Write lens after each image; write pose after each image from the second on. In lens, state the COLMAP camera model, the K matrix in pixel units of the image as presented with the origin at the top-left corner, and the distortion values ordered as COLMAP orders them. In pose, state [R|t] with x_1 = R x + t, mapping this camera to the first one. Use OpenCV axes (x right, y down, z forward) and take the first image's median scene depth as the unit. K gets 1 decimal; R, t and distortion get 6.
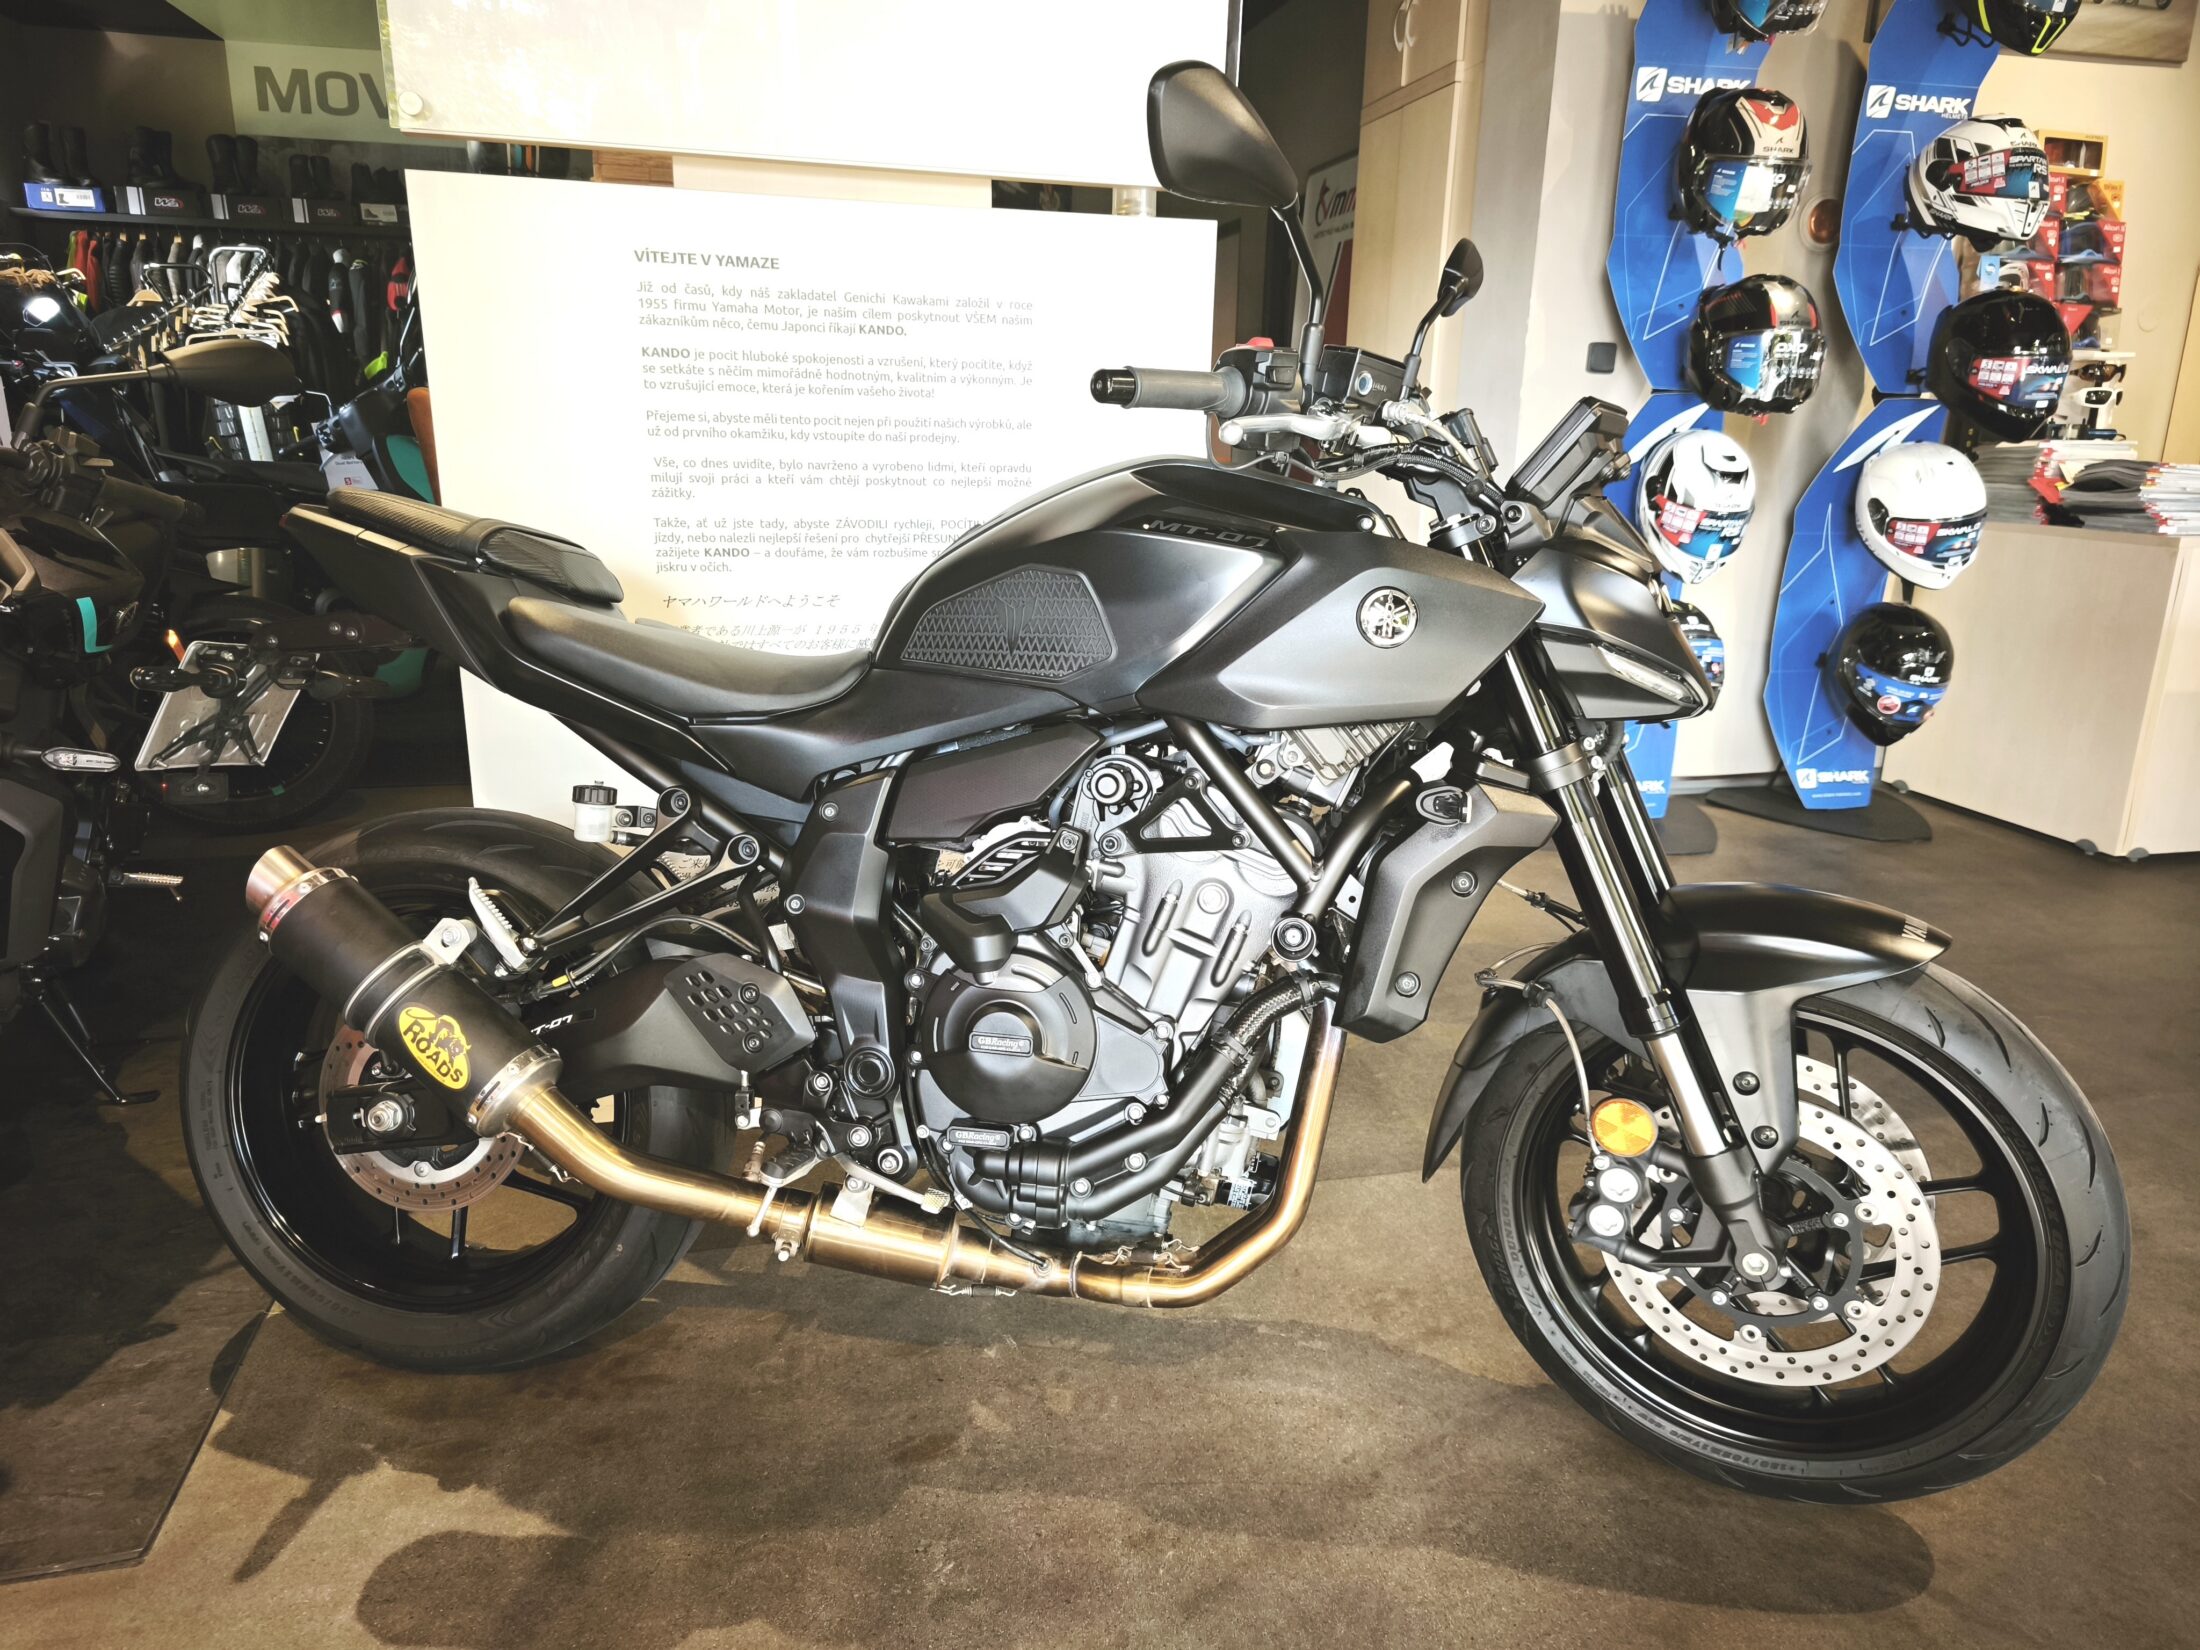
lens RADIAL K [[1467.1, 0, 1099.7], [0, 1467.1, 811.0], [0, 0, 1]] dist [0.080428, -0.070510]
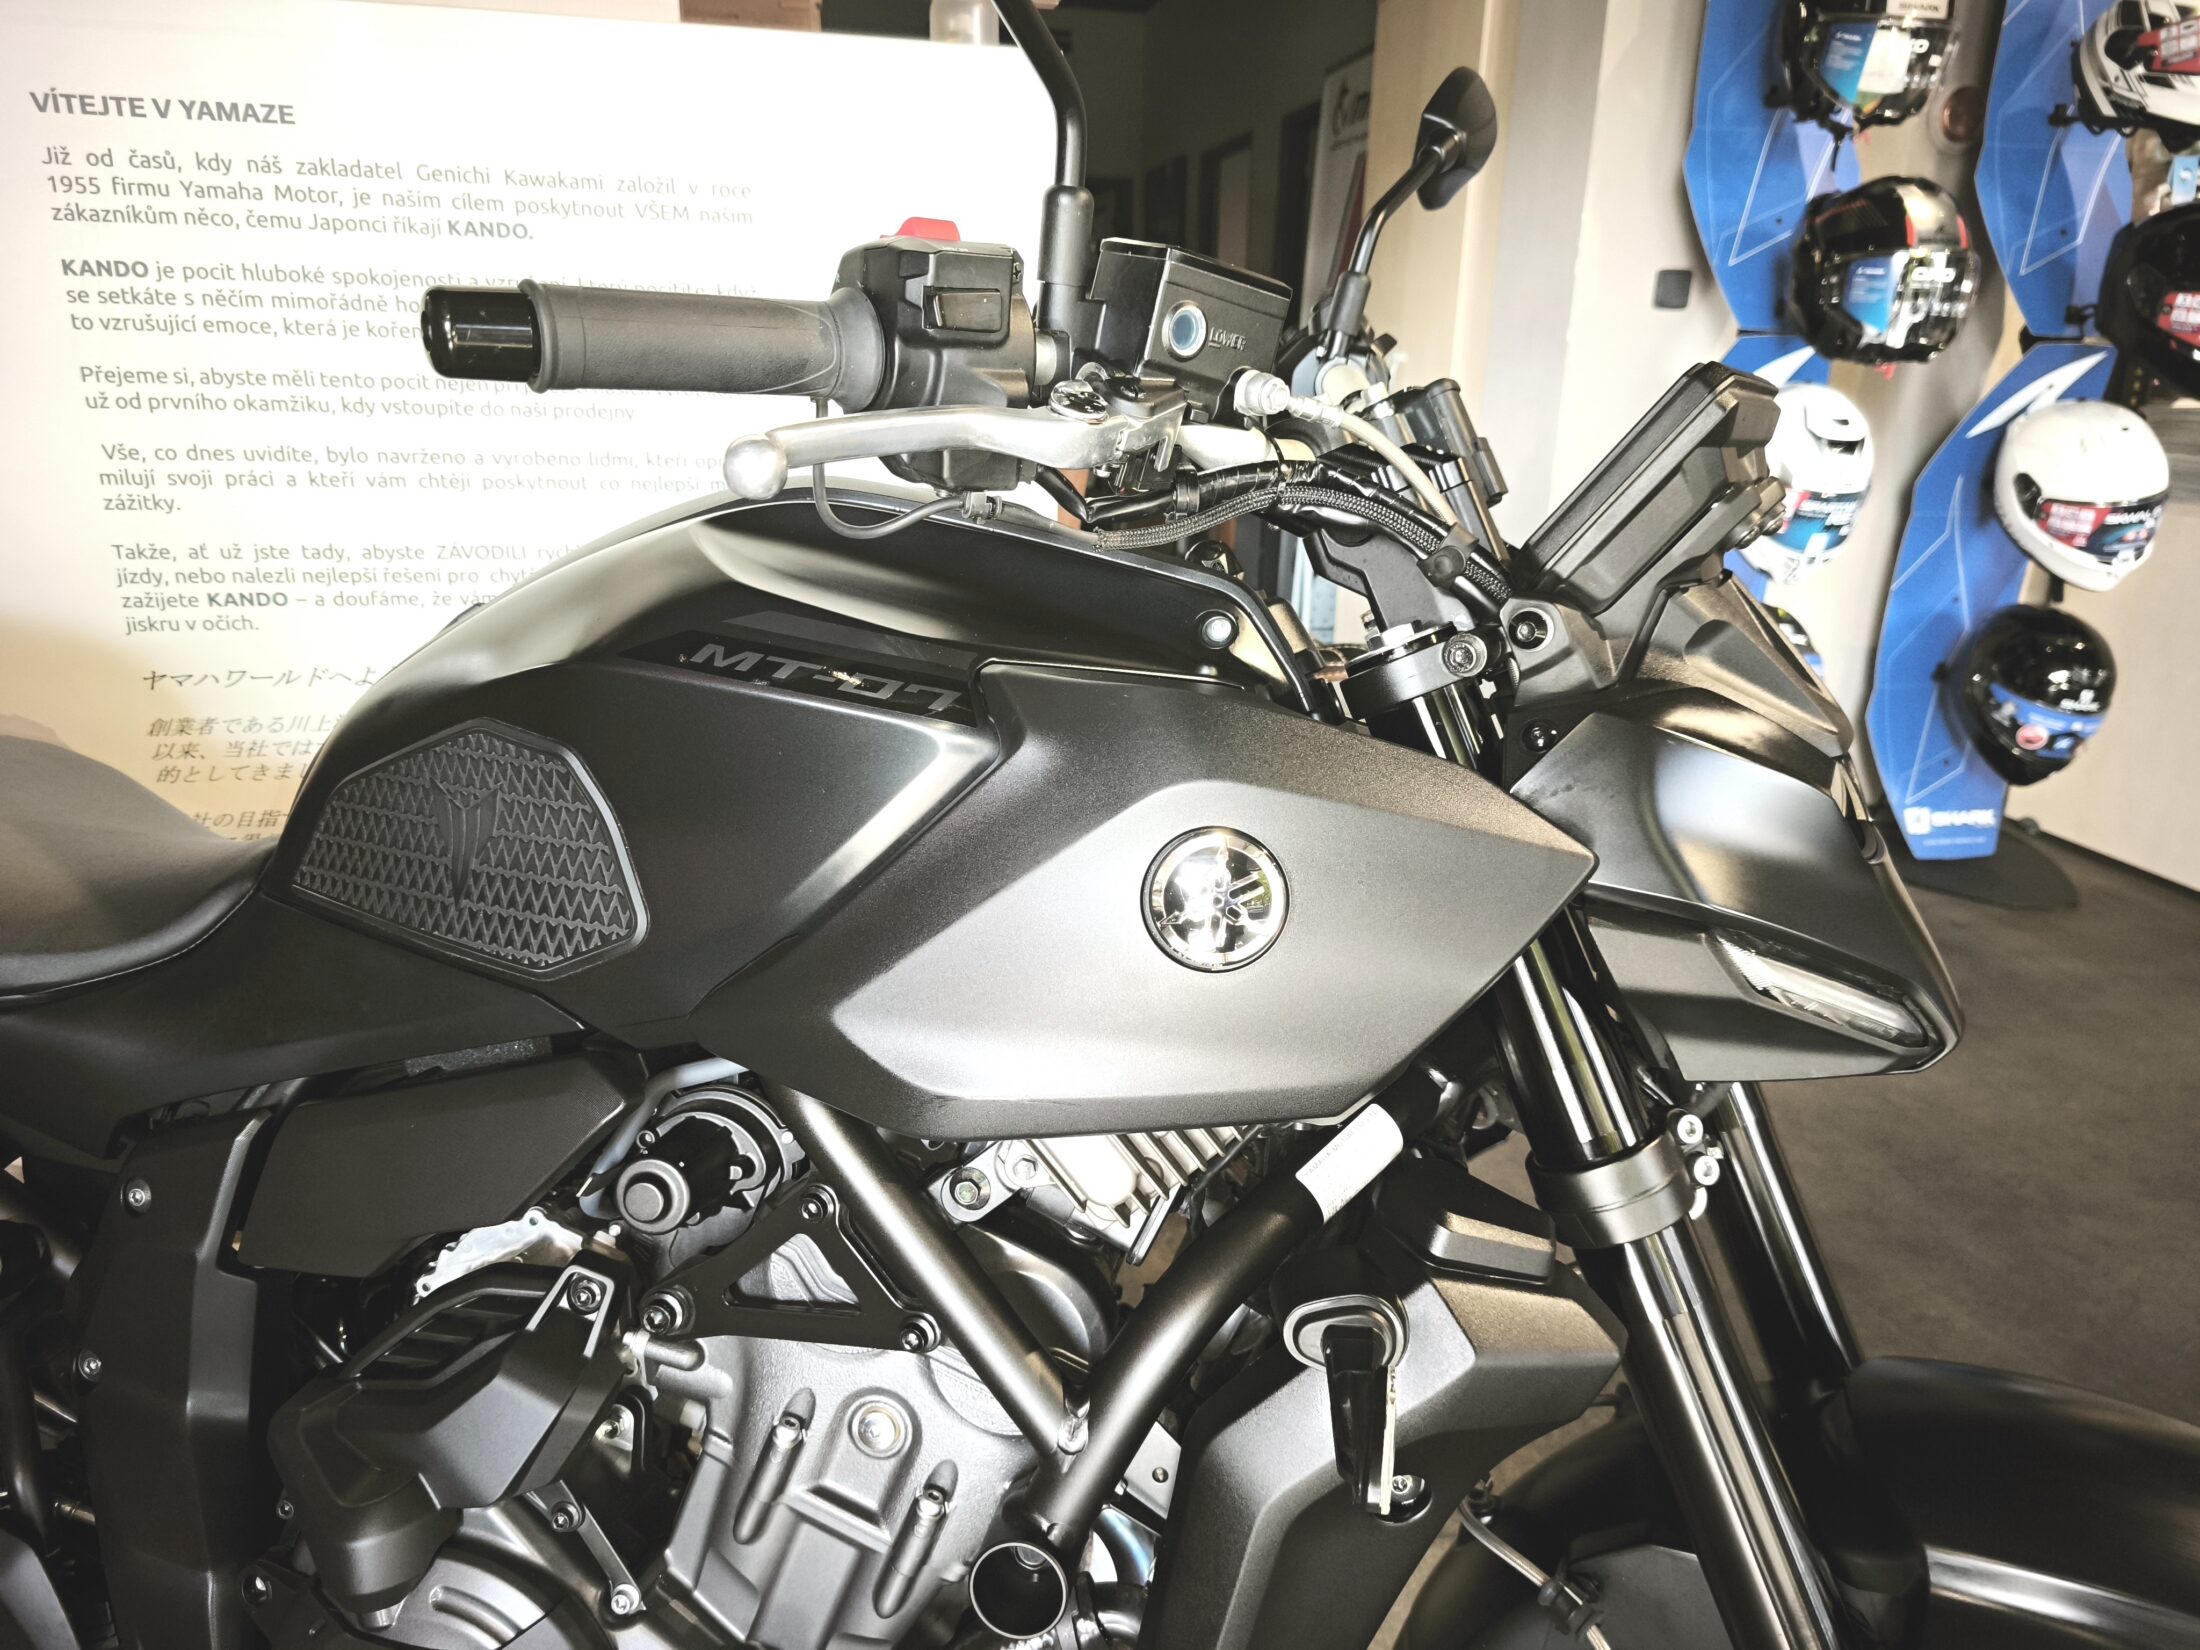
lens RADIAL K [[1475.2, 0, 1103.3], [0, 1475.2, 817.8], [0, 0, 1]] dist [0.098205, -0.098507]
pose [[0.999749, 0.008054, -0.020889, 0.117679], [-0.007210, 0.999167, 0.040175, -0.116968], [0.021196, -0.040014, 0.998974, 0.398554]]
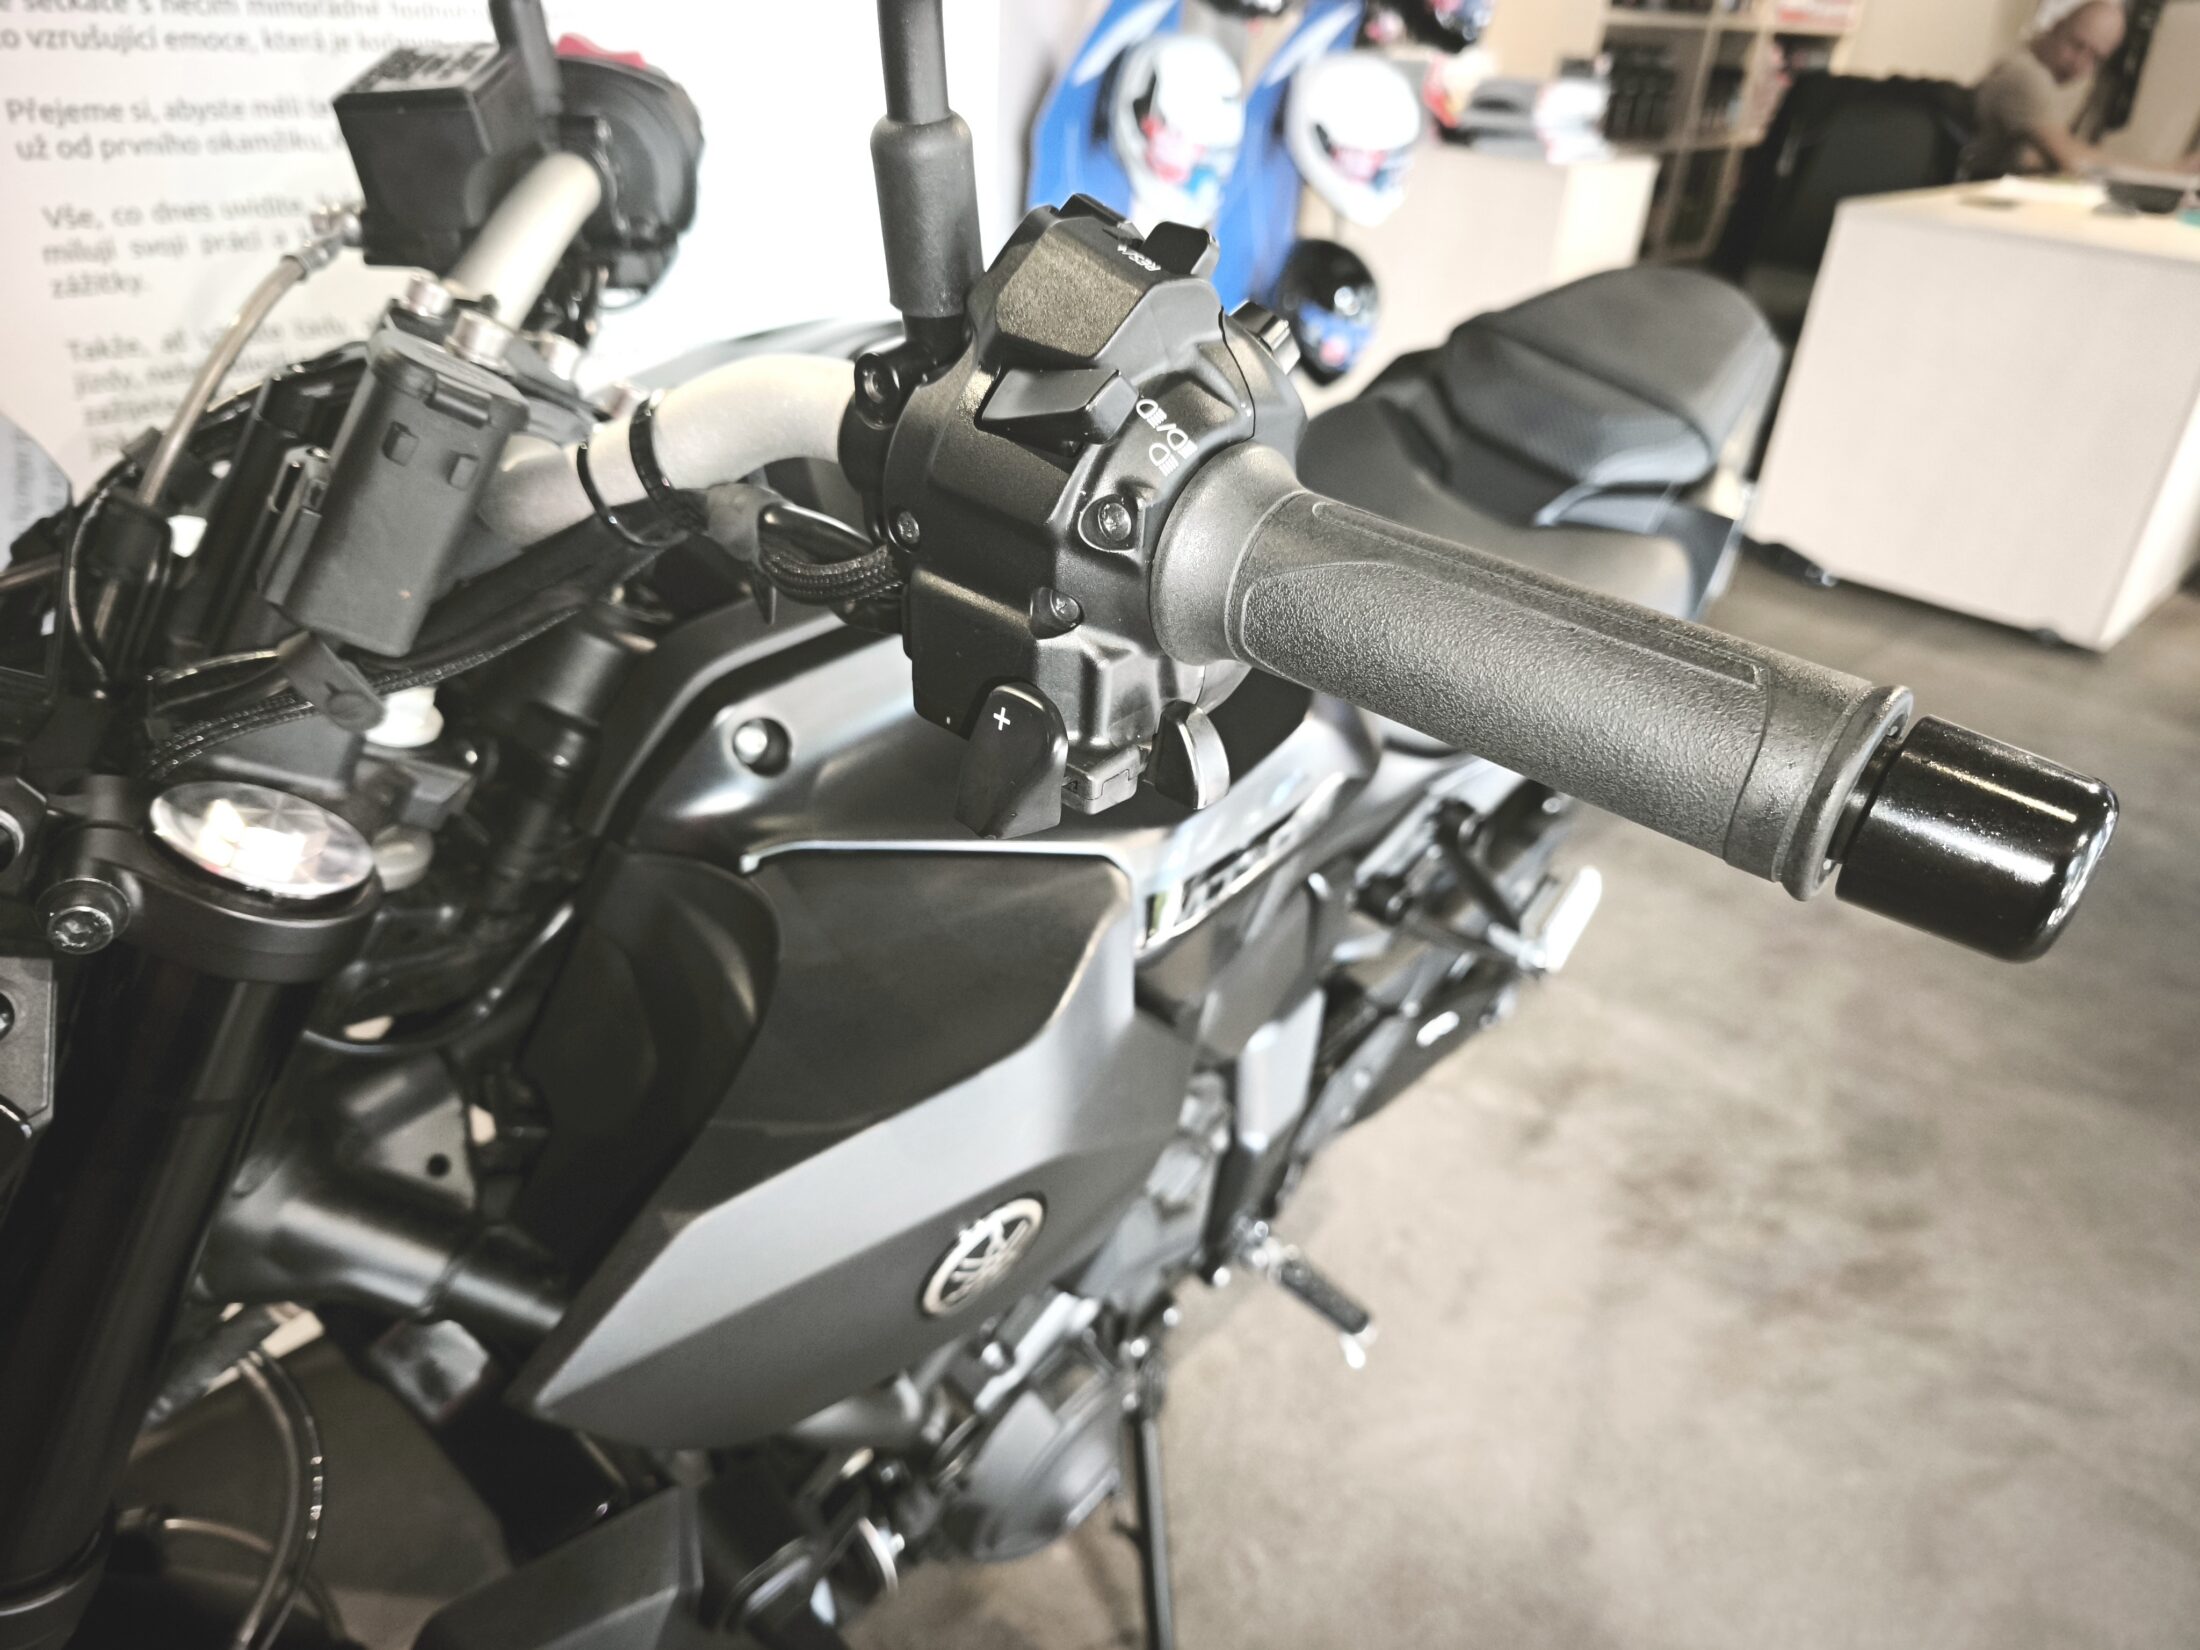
lens RADIAL K [[1532.5, 0, 1119.5], [0, 1532.5, 829.2], [0, 0, 1]] dist [-0.013351, -0.006617]
pose [[0.839622, -0.232477, 0.490907, -0.298663], [0.090186, 0.950901, 0.296064, -0.167295], [-0.535632, -0.204309, 0.819364, 0.411193]]
